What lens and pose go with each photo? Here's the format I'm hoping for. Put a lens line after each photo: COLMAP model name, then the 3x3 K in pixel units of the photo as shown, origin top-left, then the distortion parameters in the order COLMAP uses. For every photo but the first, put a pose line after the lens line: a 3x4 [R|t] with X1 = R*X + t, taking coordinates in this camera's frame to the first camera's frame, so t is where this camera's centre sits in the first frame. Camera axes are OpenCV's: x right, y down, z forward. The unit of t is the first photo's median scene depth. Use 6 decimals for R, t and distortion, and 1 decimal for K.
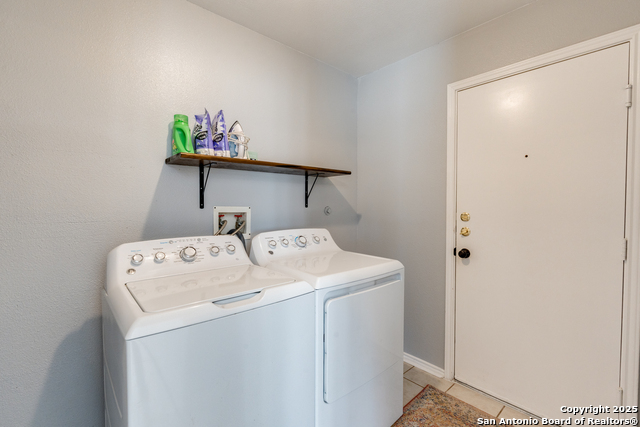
lens RADIAL K [[288.3, 0, 318.9], [0, 288.3, 207.4], [0, 0, 1]] dist [-0.004169, 0.000622]
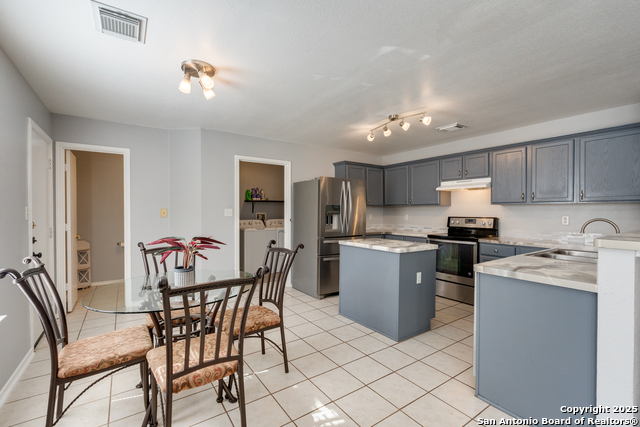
lens RADIAL K [[288.3, 0, 319.9], [0, 288.3, 214.6], [0, 0, 1]] dist [-0.004169, 0.000622]
pose [[0.993326, -0.001287, -0.115332, 0.955979], [-0.000732, 0.999847, -0.017461, 0.093718], [0.115337, 0.017429, 0.993174, -2.812473]]
